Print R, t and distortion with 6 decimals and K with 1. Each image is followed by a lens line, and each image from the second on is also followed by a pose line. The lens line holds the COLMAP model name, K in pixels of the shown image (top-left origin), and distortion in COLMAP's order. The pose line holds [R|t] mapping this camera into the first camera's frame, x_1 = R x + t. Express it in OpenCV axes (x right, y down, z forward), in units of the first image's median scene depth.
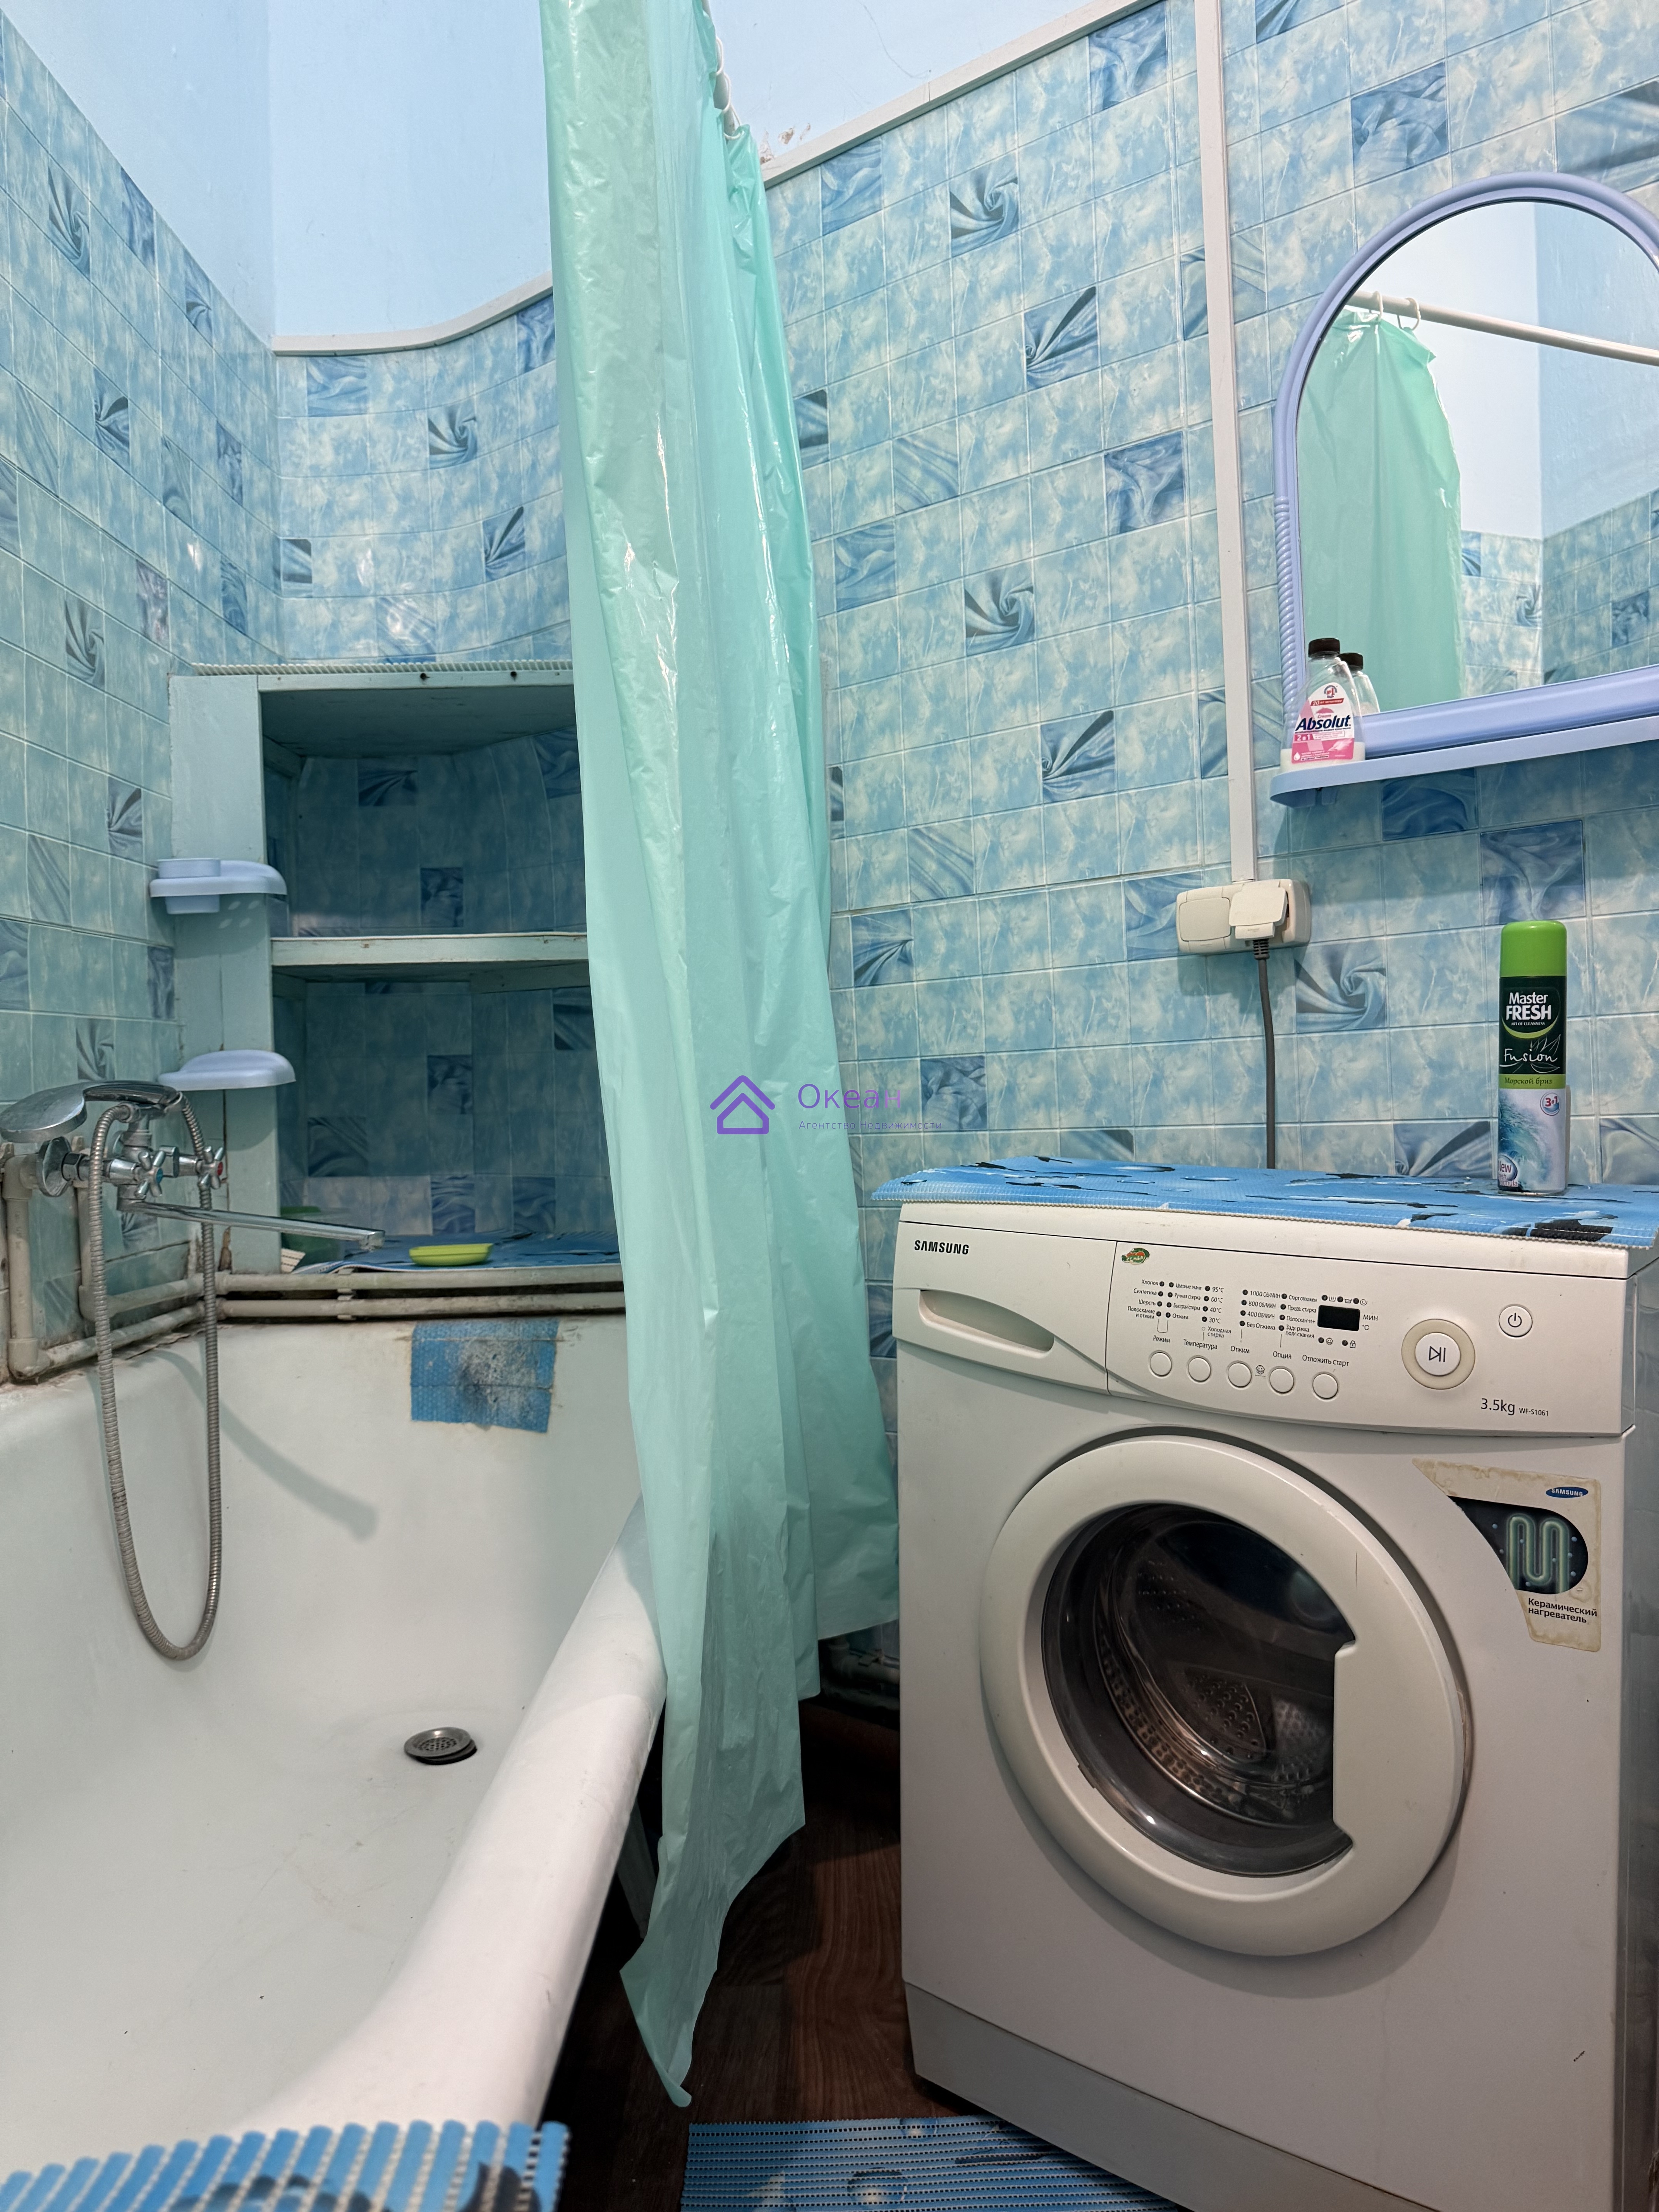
lens RADIAL K [[1568.2, 0, 830.9], [0, 1568.2, 1101.6], [0, 0, 1]] dist [0.035896, -0.041742]
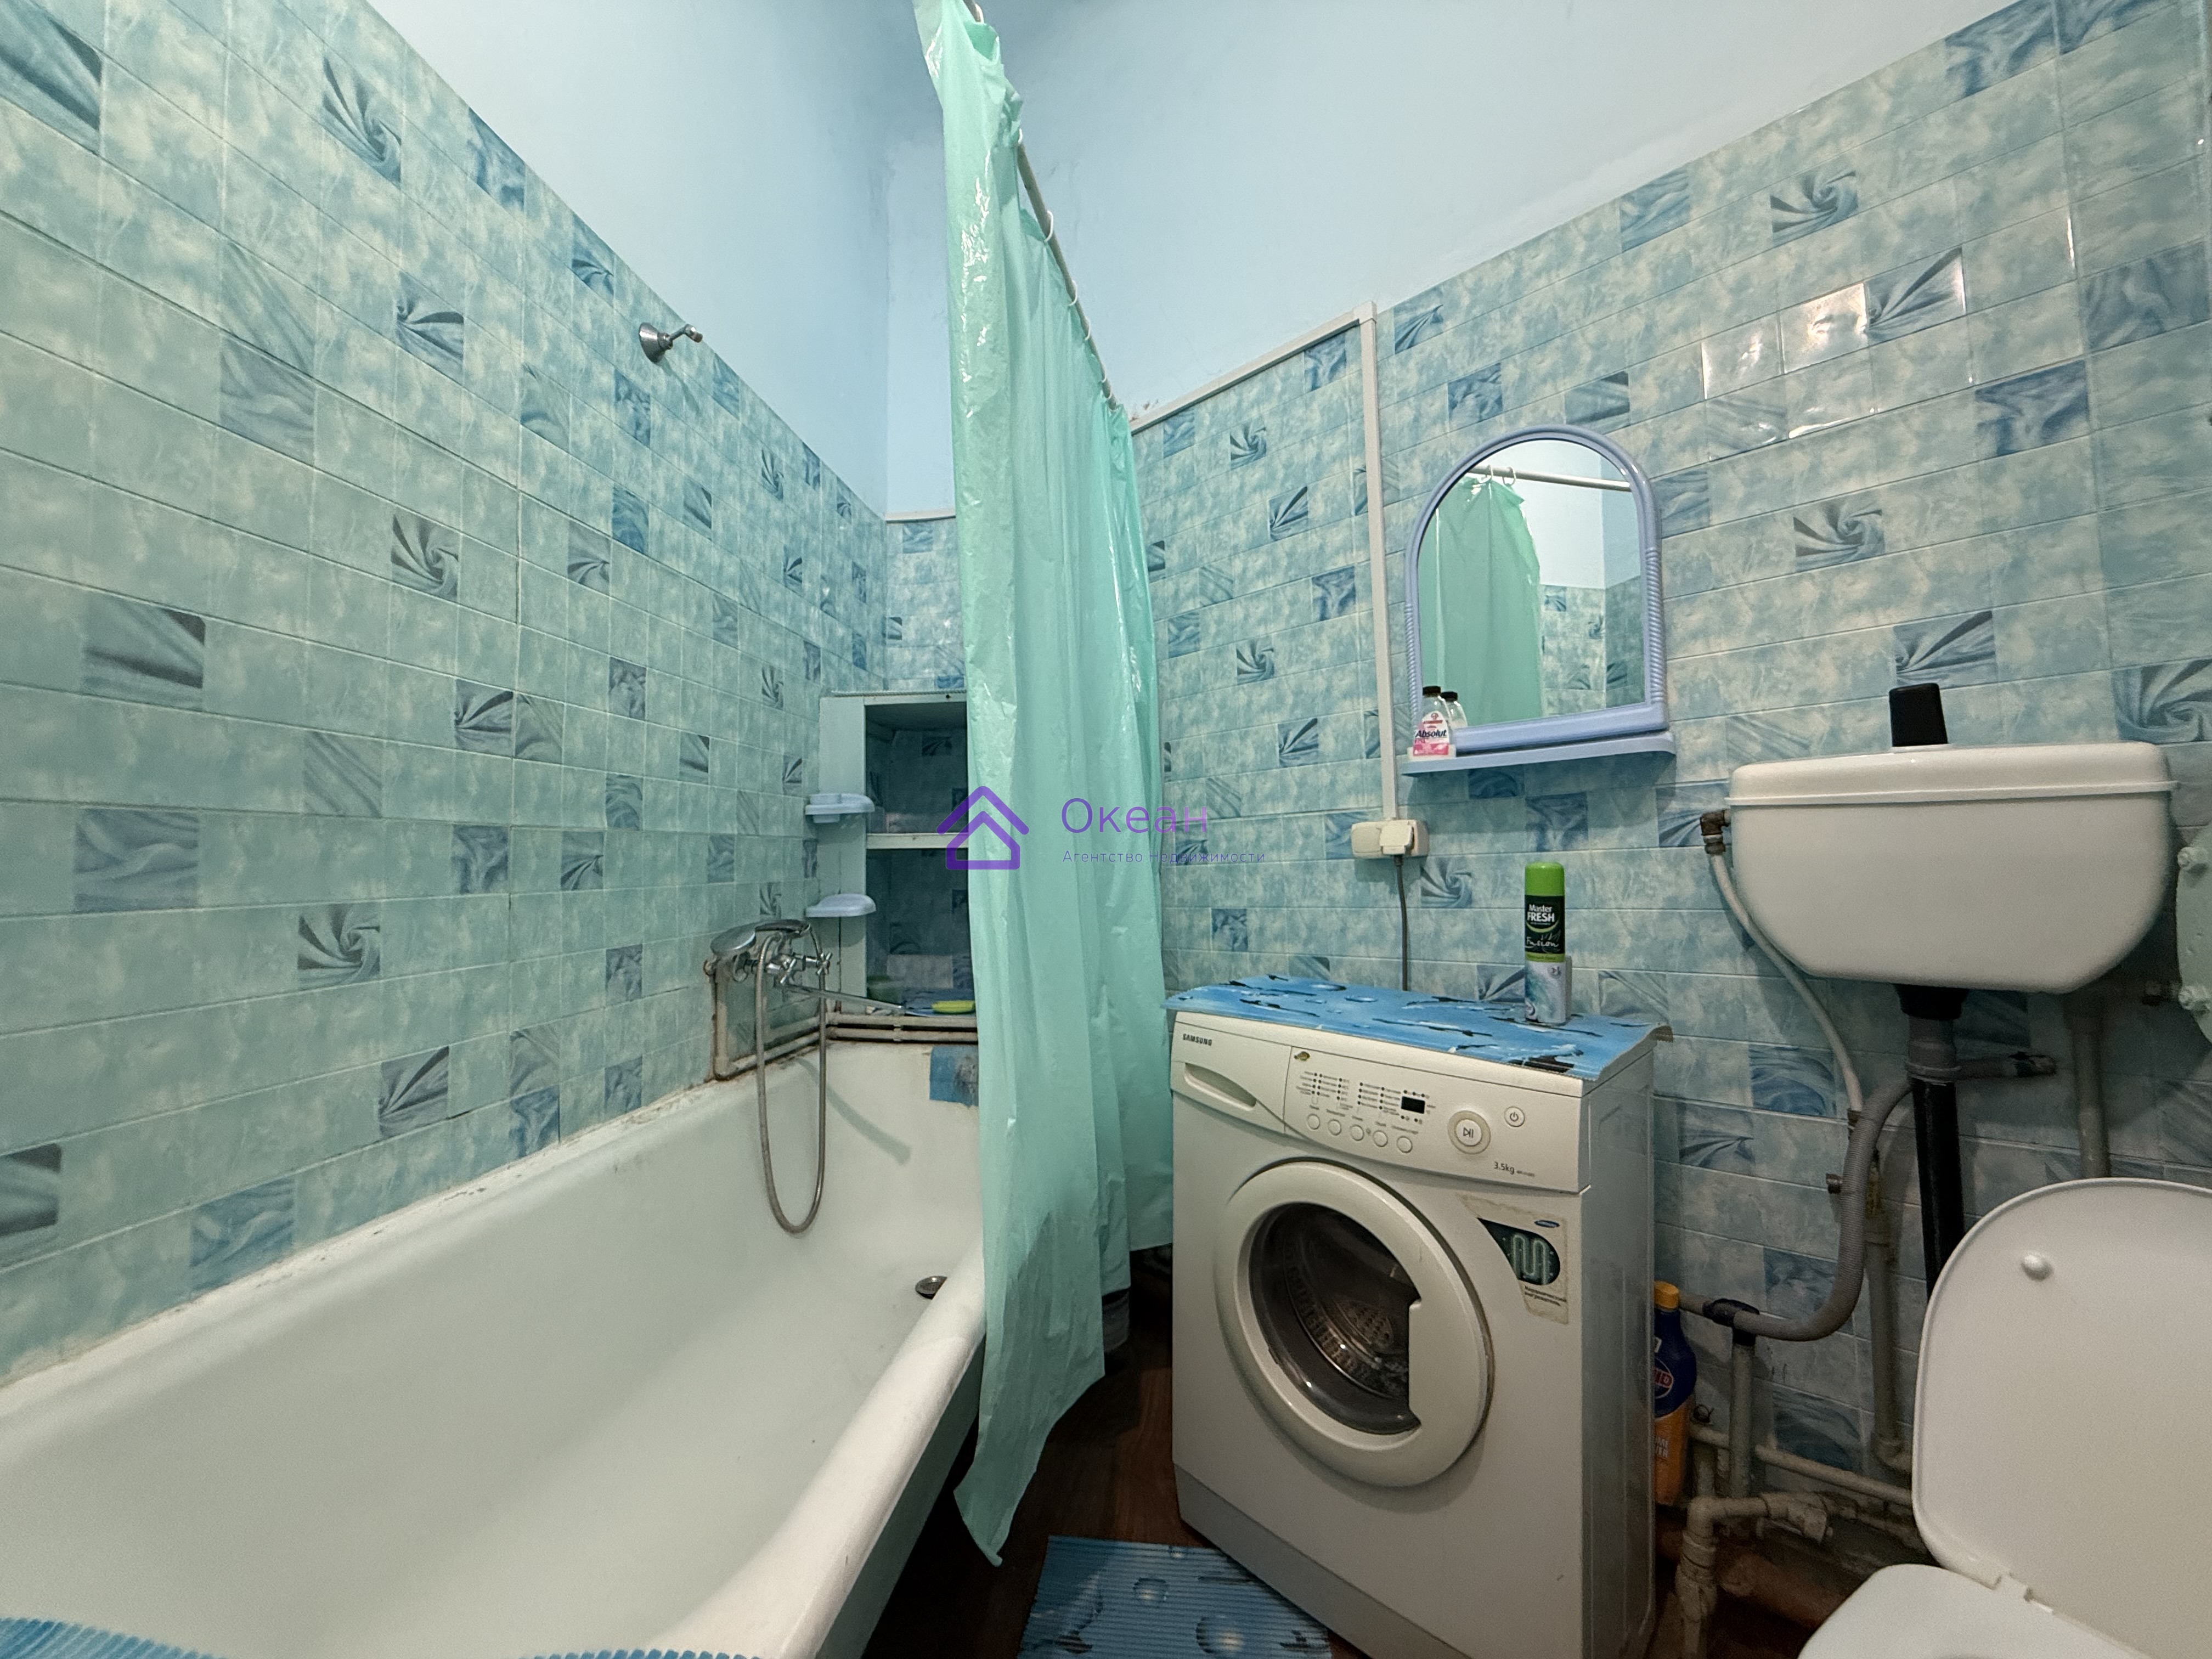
lens RADIAL K [[879.3, 0, 1108.5], [0, 879.3, 825.4], [0, 0, 1]] dist [0.000453, 0.000053]
pose [[0.991500, 0.009641, -0.129751, 0.078422], [-0.016681, 0.998440, -0.053281, -0.074174], [0.129035, 0.054992, 0.990114, -0.002438]]
